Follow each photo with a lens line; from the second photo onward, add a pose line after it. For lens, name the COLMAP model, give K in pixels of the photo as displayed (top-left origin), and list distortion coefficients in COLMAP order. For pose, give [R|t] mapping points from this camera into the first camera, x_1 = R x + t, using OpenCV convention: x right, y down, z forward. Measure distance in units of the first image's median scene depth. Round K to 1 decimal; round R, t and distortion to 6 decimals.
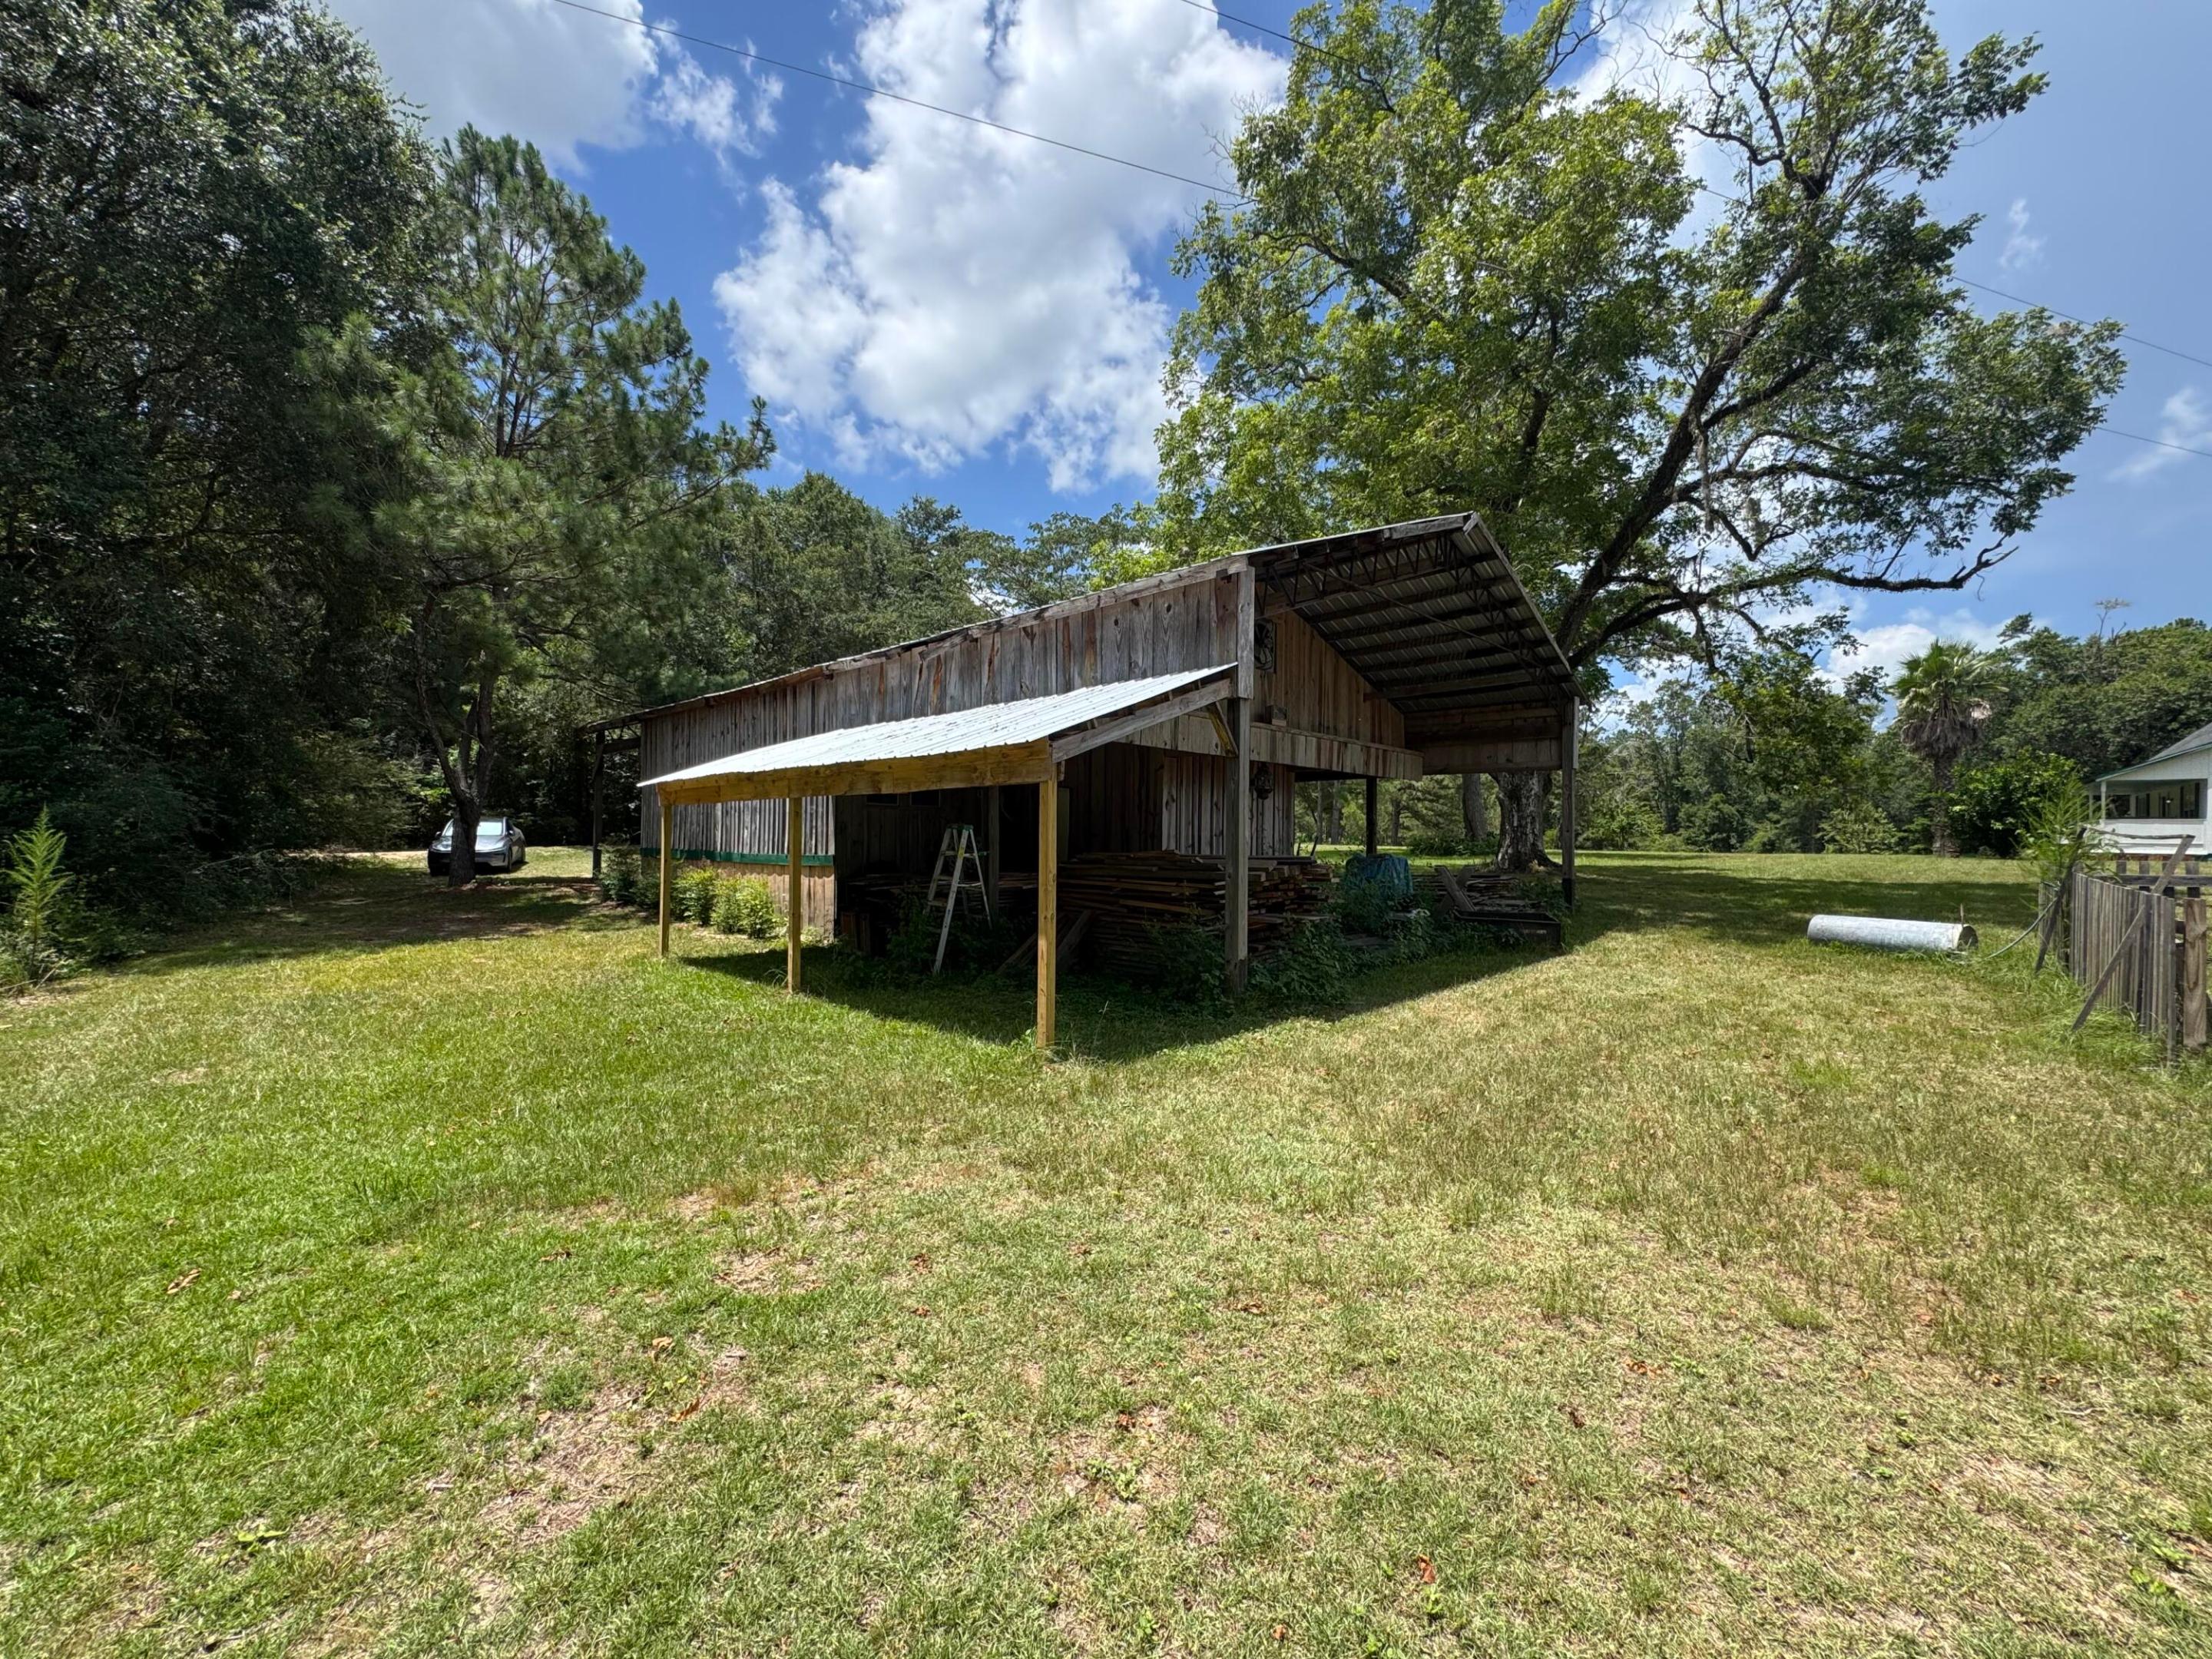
lens RADIAL K [[871.5, 0, 1095.1], [0, 871.5, 830.0], [0, 0, 1]] dist [-0.000885, 0.000169]
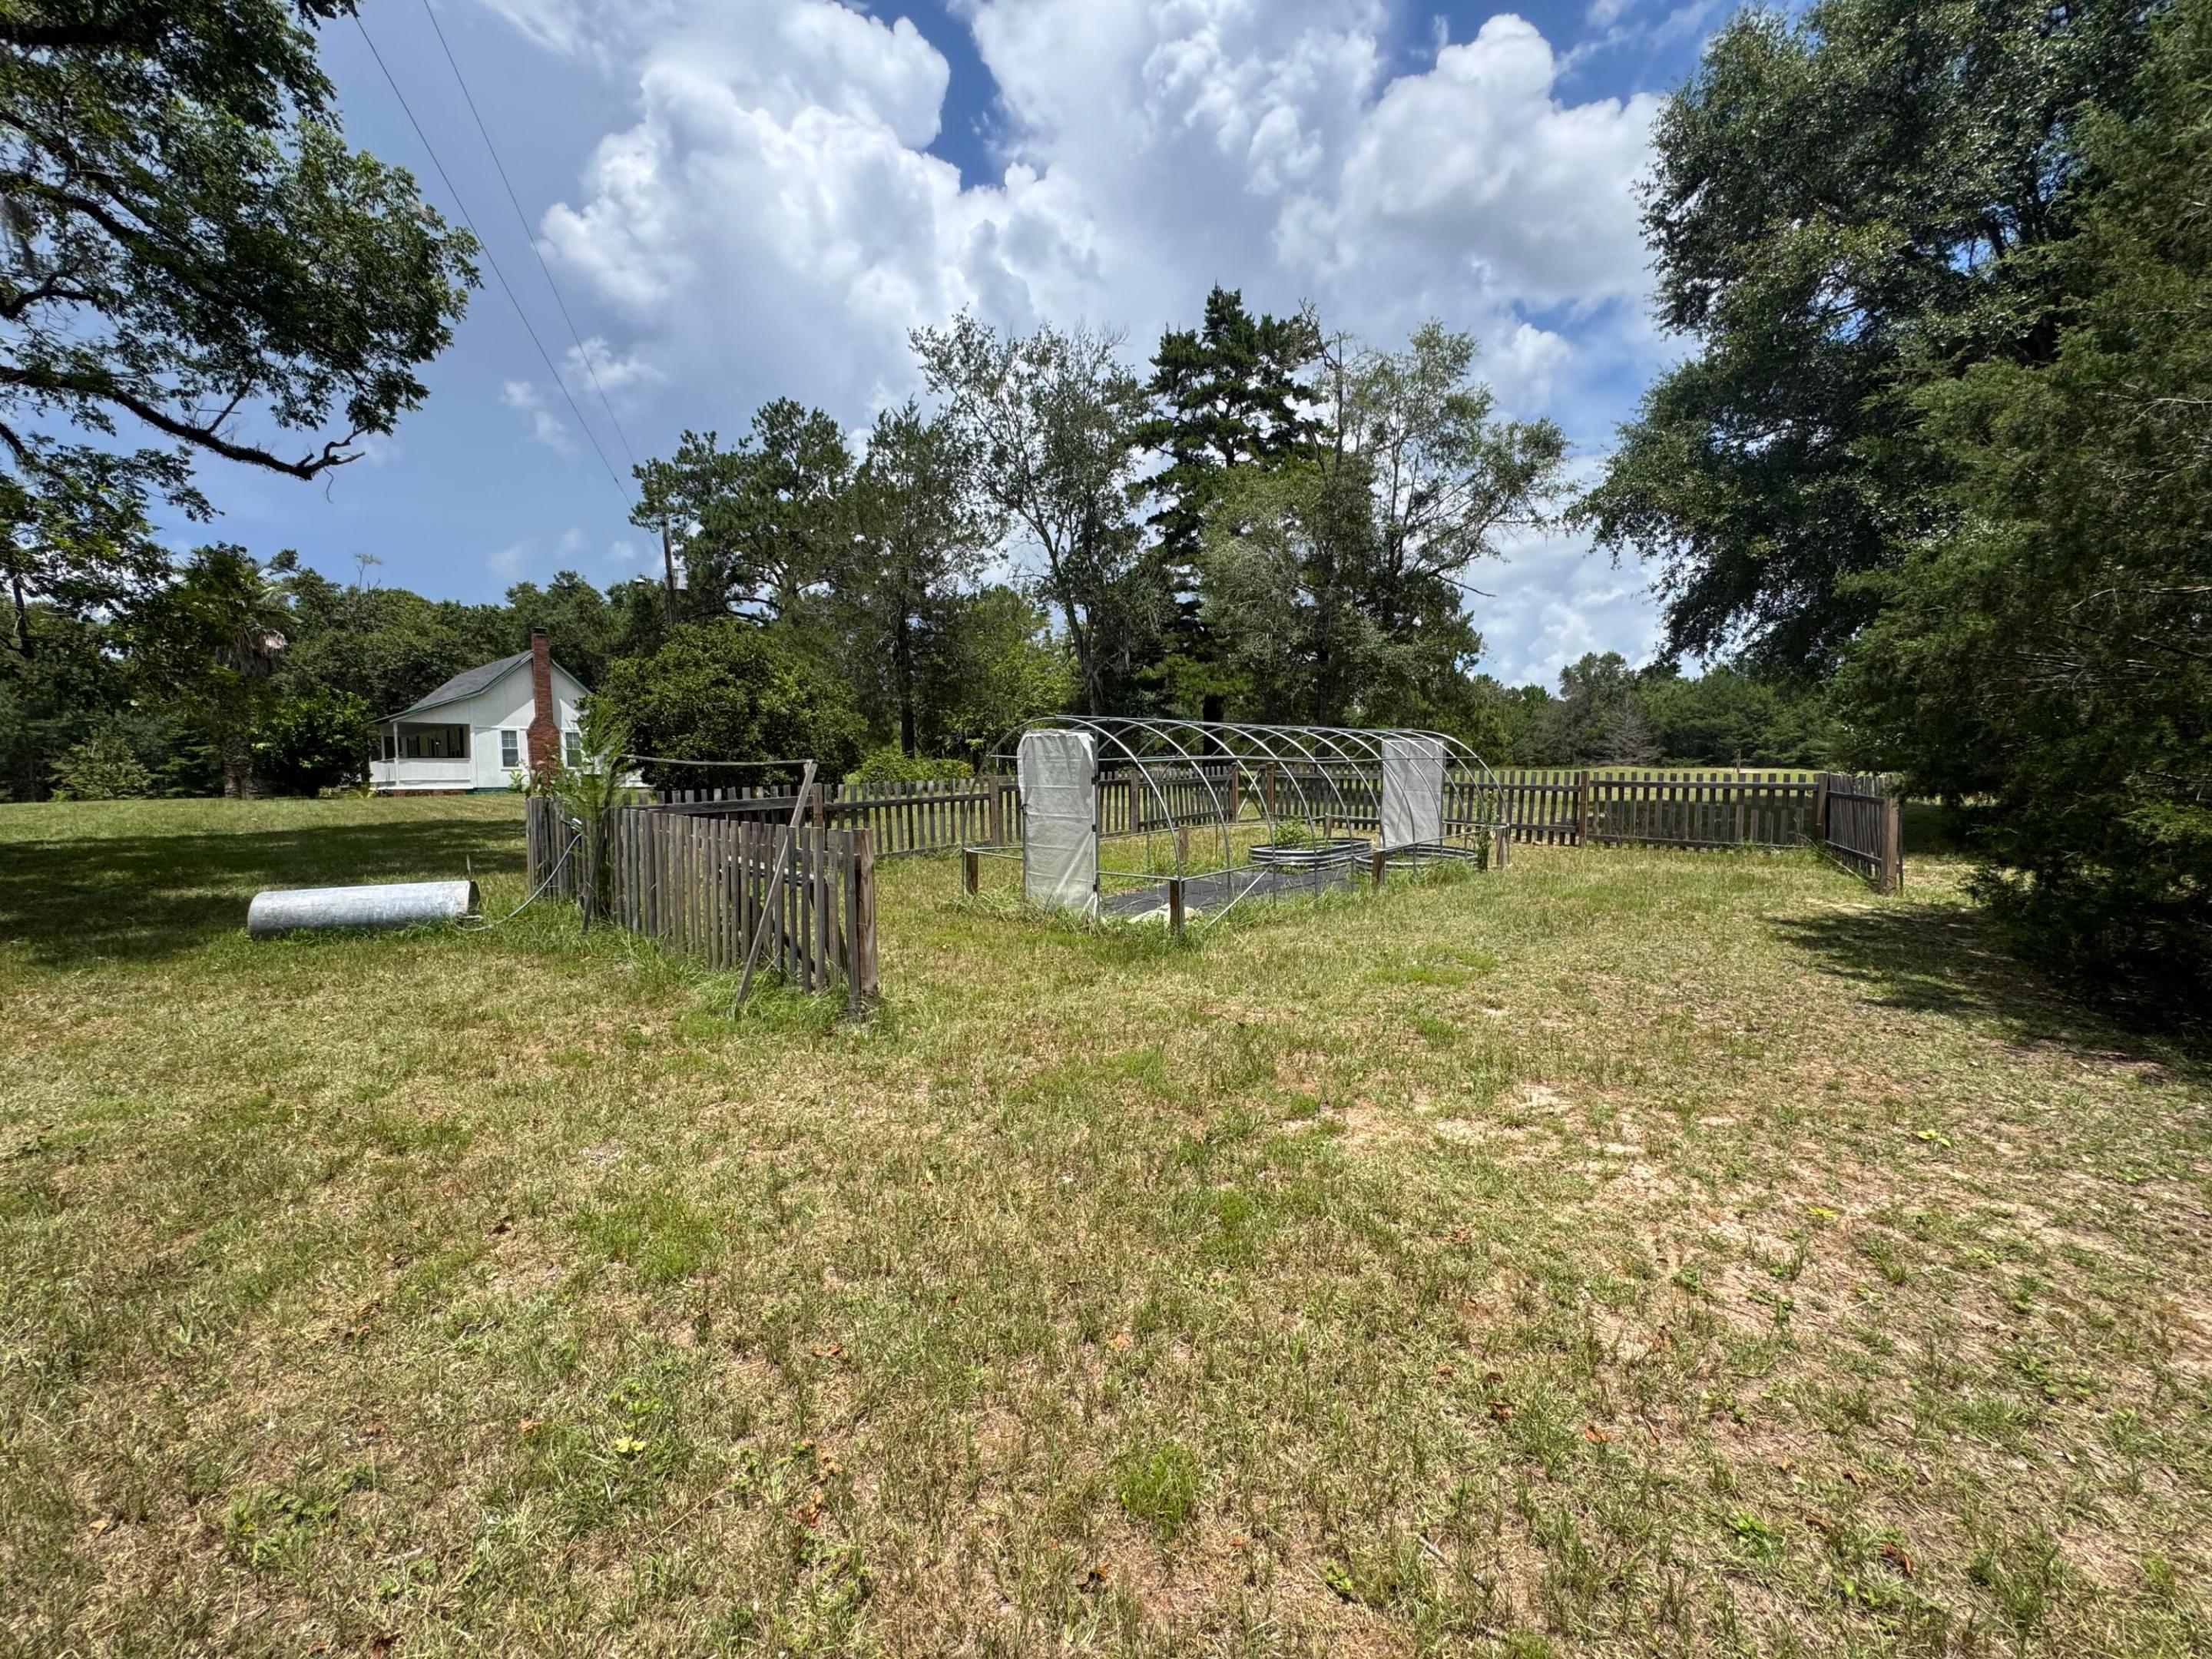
lens RADIAL K [[871.5, 0, 1095.1], [0, 871.5, 830.0], [0, 0, 1]] dist [-0.000885, 0.000169]
pose [[-0.014392, -0.073480, 0.997193, 0.114997], [0.006764, 0.997266, 0.073583, 0.004622], [-0.999874, 0.007804, -0.013856, 0.251446]]
